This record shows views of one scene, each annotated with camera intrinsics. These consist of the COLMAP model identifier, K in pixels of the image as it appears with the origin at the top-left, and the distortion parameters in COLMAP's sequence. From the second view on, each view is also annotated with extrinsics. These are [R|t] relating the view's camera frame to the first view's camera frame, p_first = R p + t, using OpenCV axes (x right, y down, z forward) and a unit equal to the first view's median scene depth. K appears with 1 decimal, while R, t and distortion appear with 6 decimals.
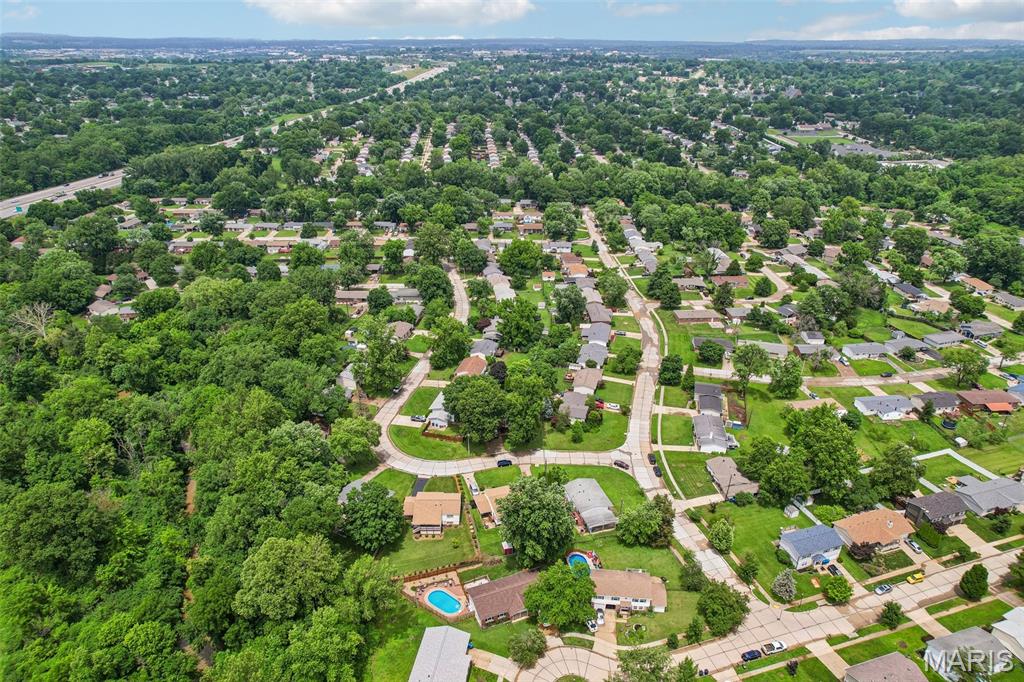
lens RADIAL K [[663.8, 0, 517.8], [0, 663.8, 343.2], [0, 0, 1]] dist [-0.077237, 0.067653]
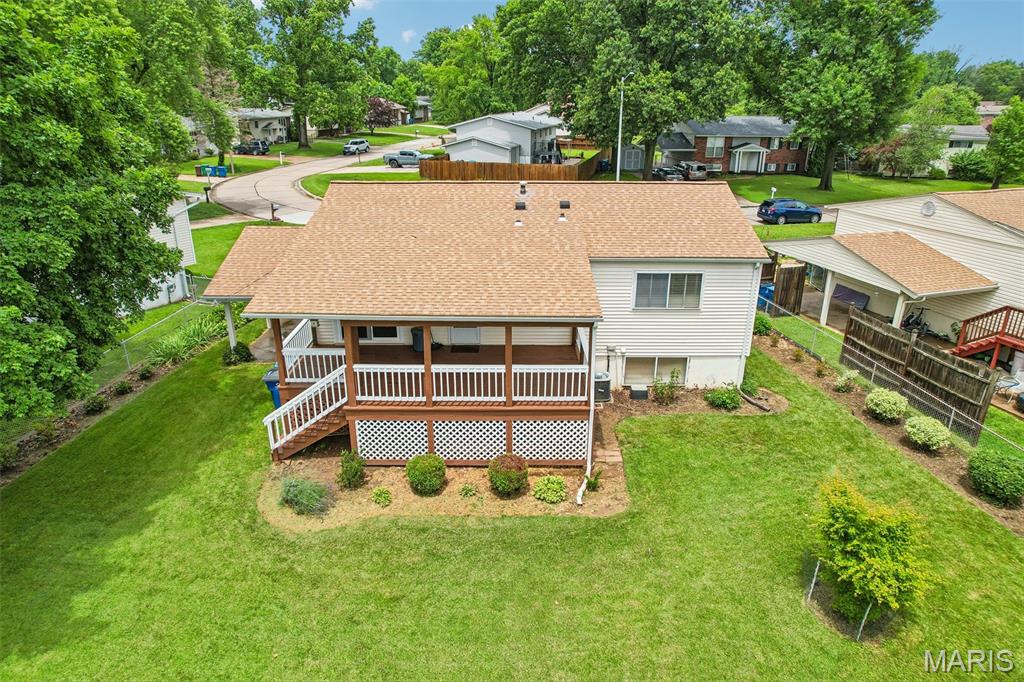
lens RADIAL K [[663.8, 0, 516.6], [0, 663.8, 342.2], [0, 0, 1]] dist [-0.077237, 0.067653]
pose [[0.999855, -0.003614, -0.016637, -0.107301], [0.002155, 0.996217, -0.086877, 0.241362], [0.016888, 0.086829, 0.996080, 0.782085]]
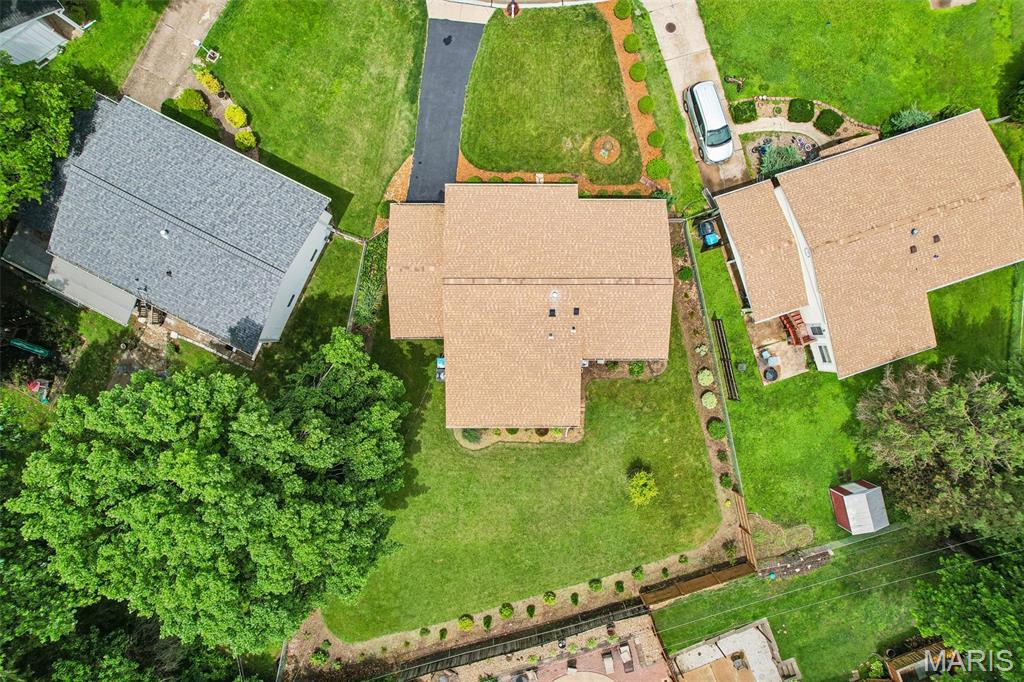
lens RADIAL K [[663.8, 0, 512.5], [0, 663.8, 344.5], [0, 0, 1]] dist [-0.077237, 0.067653]
pose [[0.999843, 0.017673, -0.000846, -0.118337], [-0.006812, 0.428636, 0.903452, 0.061313], [0.016329, -0.903304, 0.428689, 0.790982]]
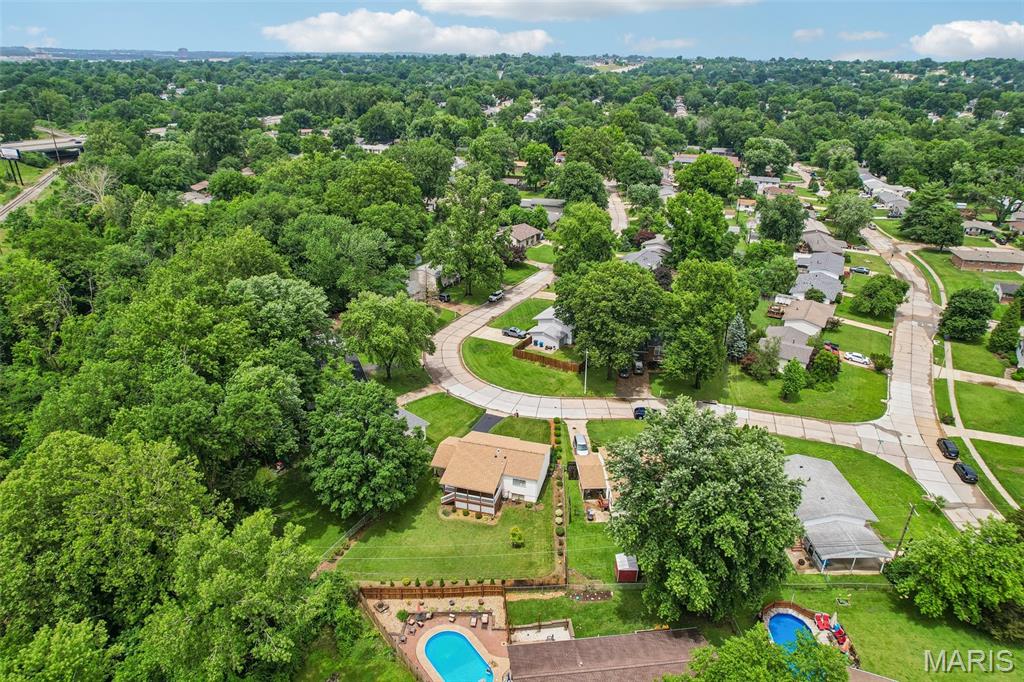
lens RADIAL K [[663.8, 0, 520.0], [0, 663.8, 344.1], [0, 0, 1]] dist [-0.077237, 0.067653]
pose [[0.962585, 0.117433, -0.244213, 0.004720], [-0.125170, 0.992001, -0.016350, 0.146039], [0.240339, 0.046307, 0.969584, 0.450605]]
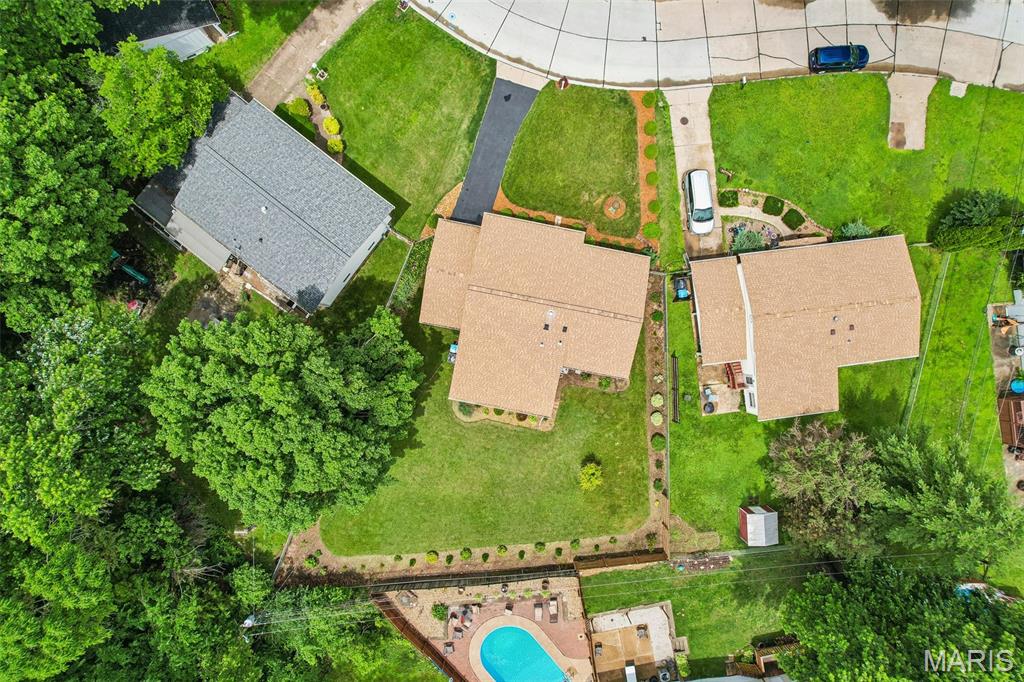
lens RADIAL K [[668.2, 0, 510.4], [0, 668.2, 342.6], [0, 0, 1]] dist [-0.042615, 0.001546]
pose [[0.977933, 0.208908, 0.002177, -0.119721], [-0.091957, 0.421059, 0.902360, 0.013275], [0.187594, -0.882647, 0.430978, 0.768419]]
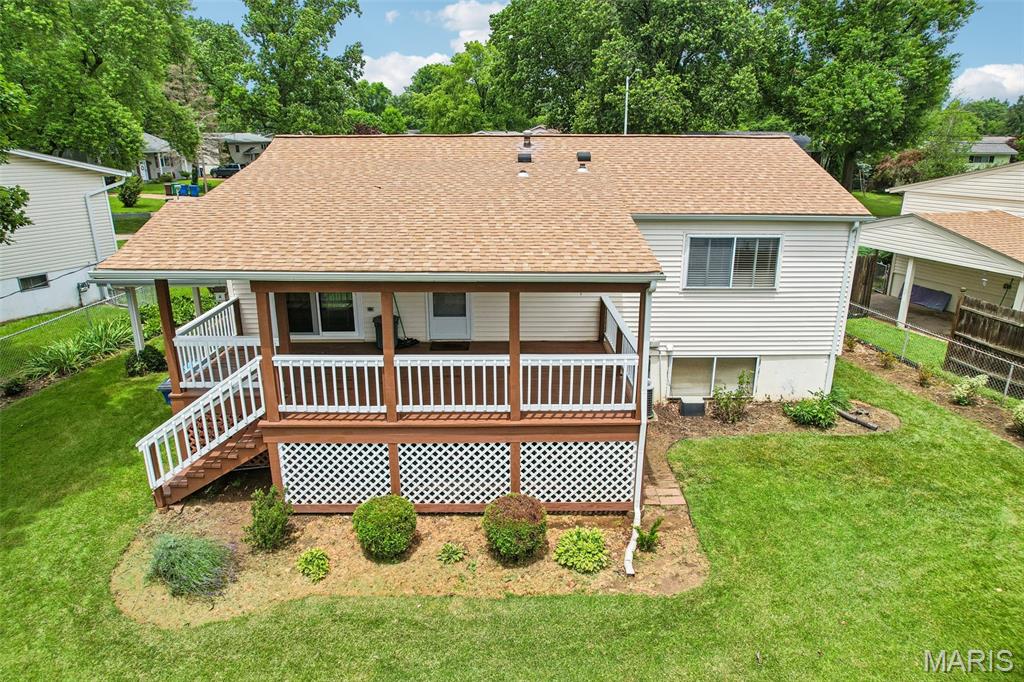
lens RADIAL K [[663.8, 0, 516.8], [0, 663.8, 343.3], [0, 0, 1]] dist [-0.077237, 0.067653]
pose [[0.999936, -0.010378, -0.004529, -0.108959], [0.009607, 0.989257, -0.145872, 0.243504], [0.005995, 0.145819, 0.989293, 0.807310]]
